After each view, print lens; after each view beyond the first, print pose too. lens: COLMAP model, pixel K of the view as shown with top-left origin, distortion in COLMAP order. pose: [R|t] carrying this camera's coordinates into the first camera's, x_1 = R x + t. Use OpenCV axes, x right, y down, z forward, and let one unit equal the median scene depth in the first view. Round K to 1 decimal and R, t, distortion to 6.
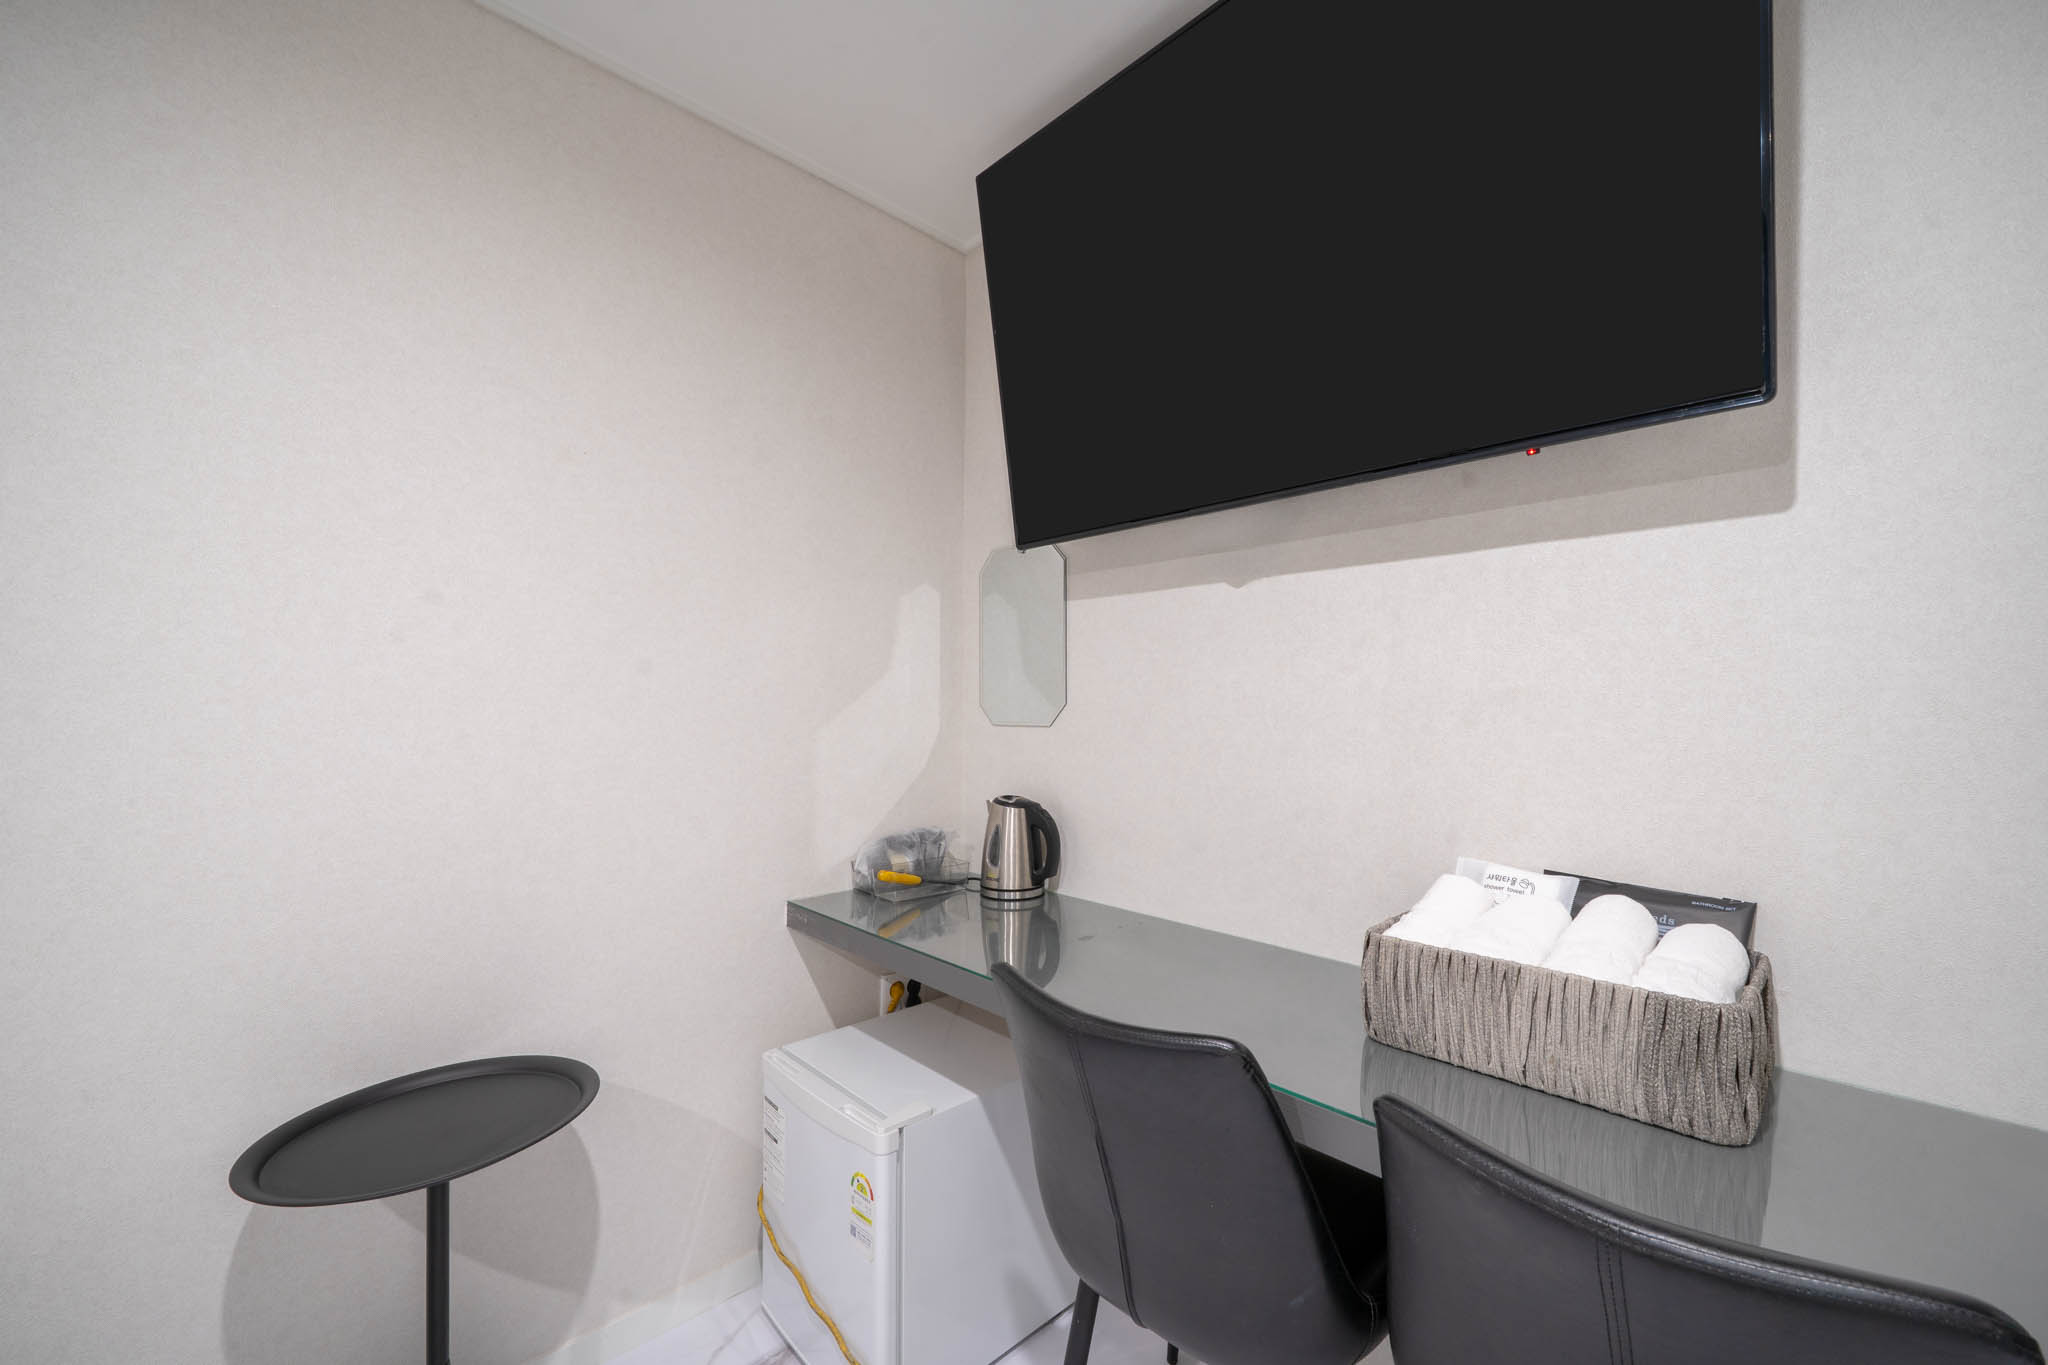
lens RADIAL K [[766.7, 0, 1022.6], [0, 766.7, 703.6], [0, 0, 1]] dist [0.000086, 0.000006]
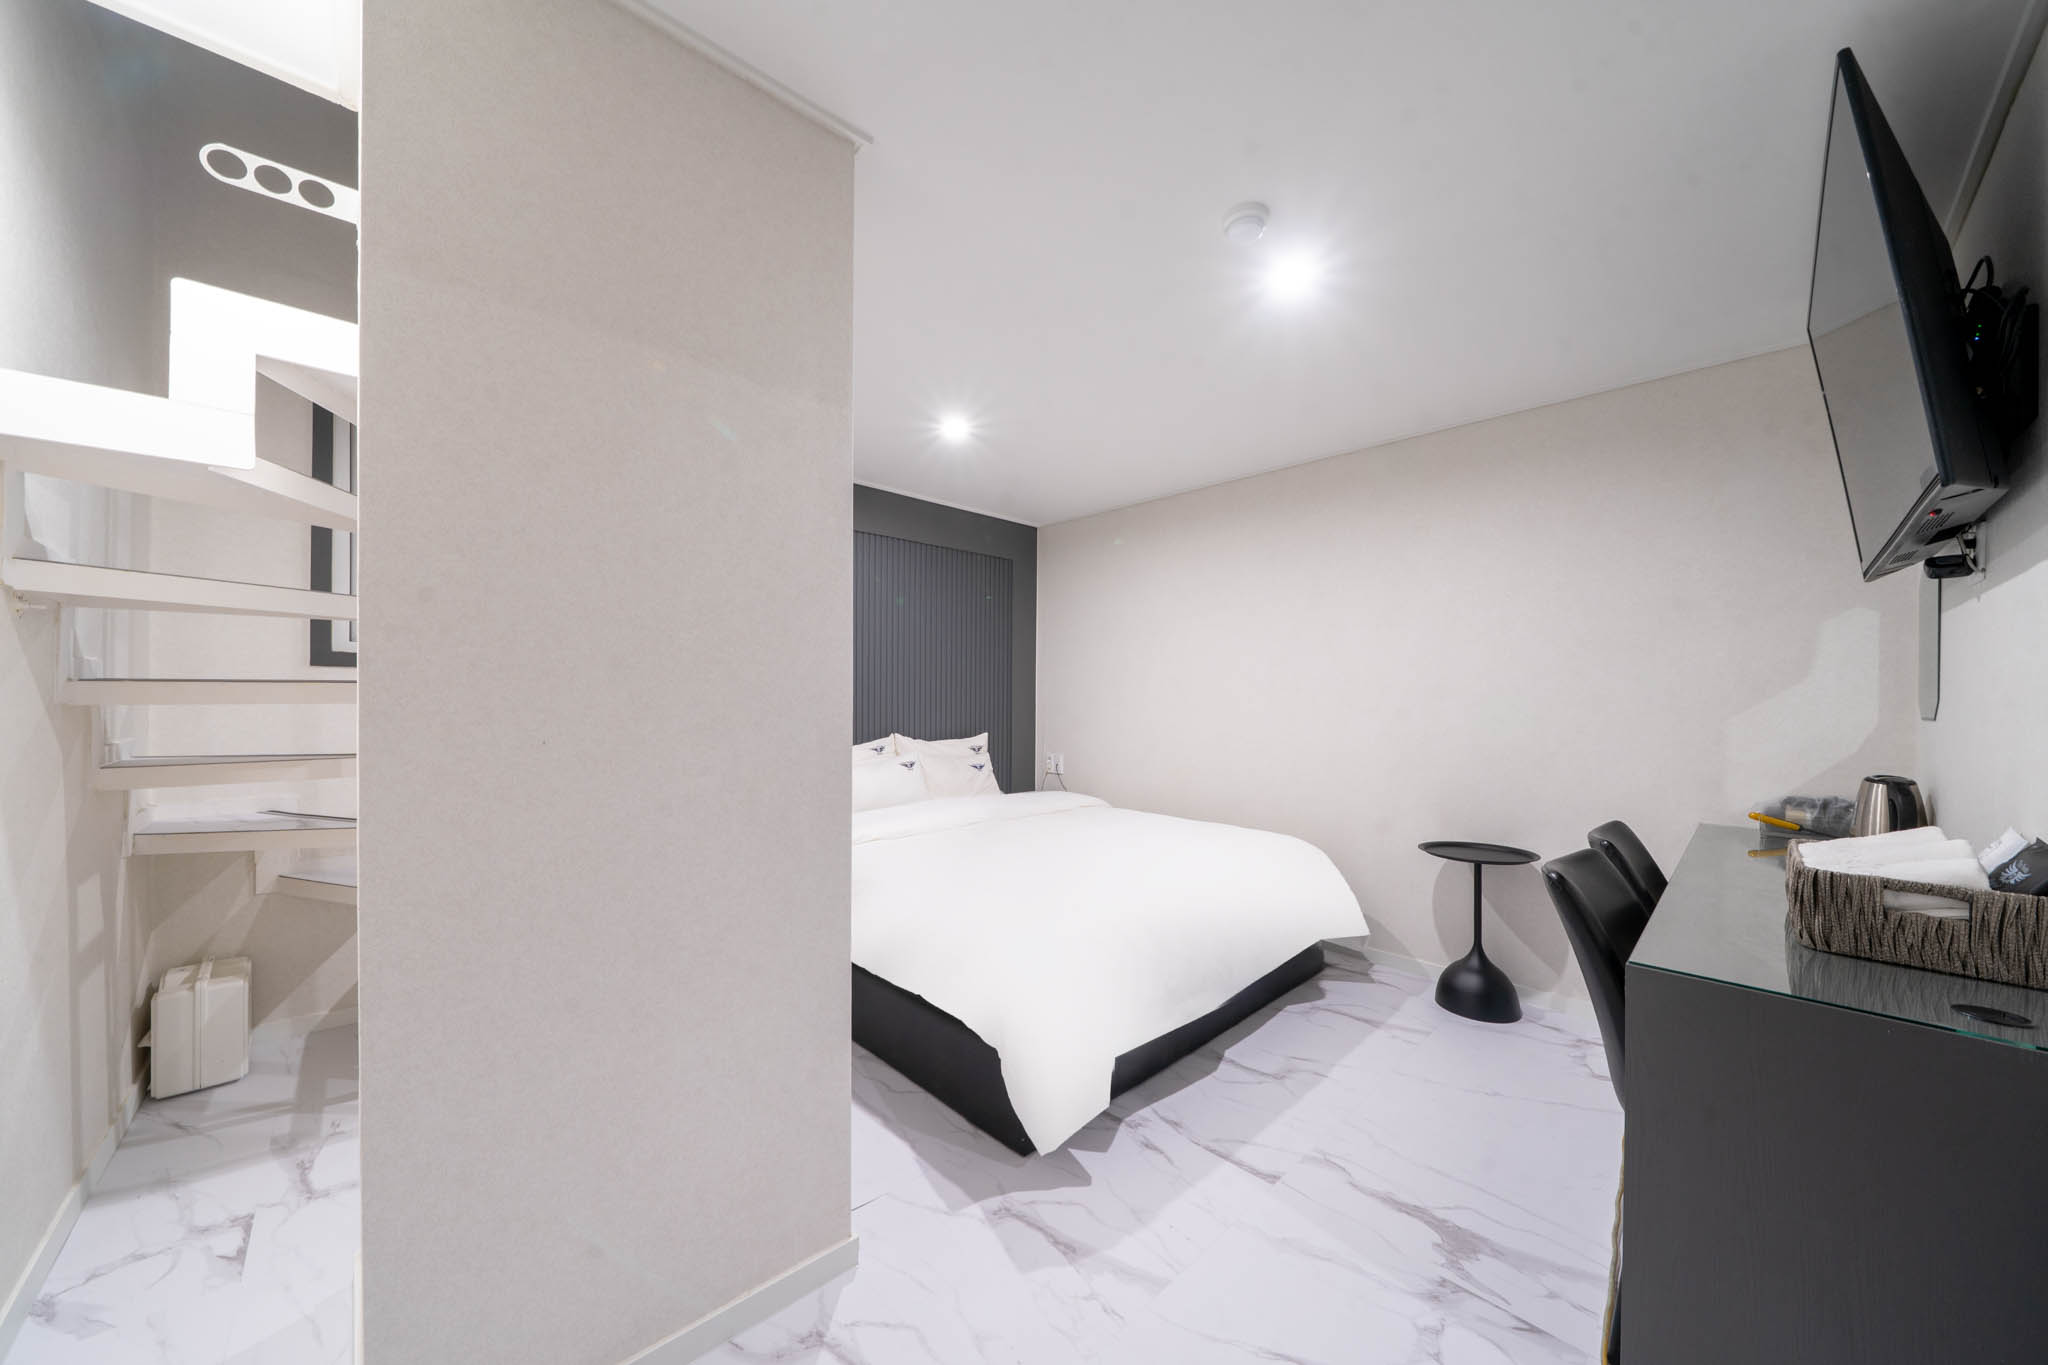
lens RADIAL K [[703.9, 0, 1013.9], [0, 703.9, 697.4], [0, 0, 1]] dist [0.000245, -0.000028]
pose [[-0.029850, -0.003146, -0.999549, 1.152575], [-0.009855, 0.999947, -0.002853, 0.009884], [0.999506, 0.009765, -0.029880, -0.380057]]
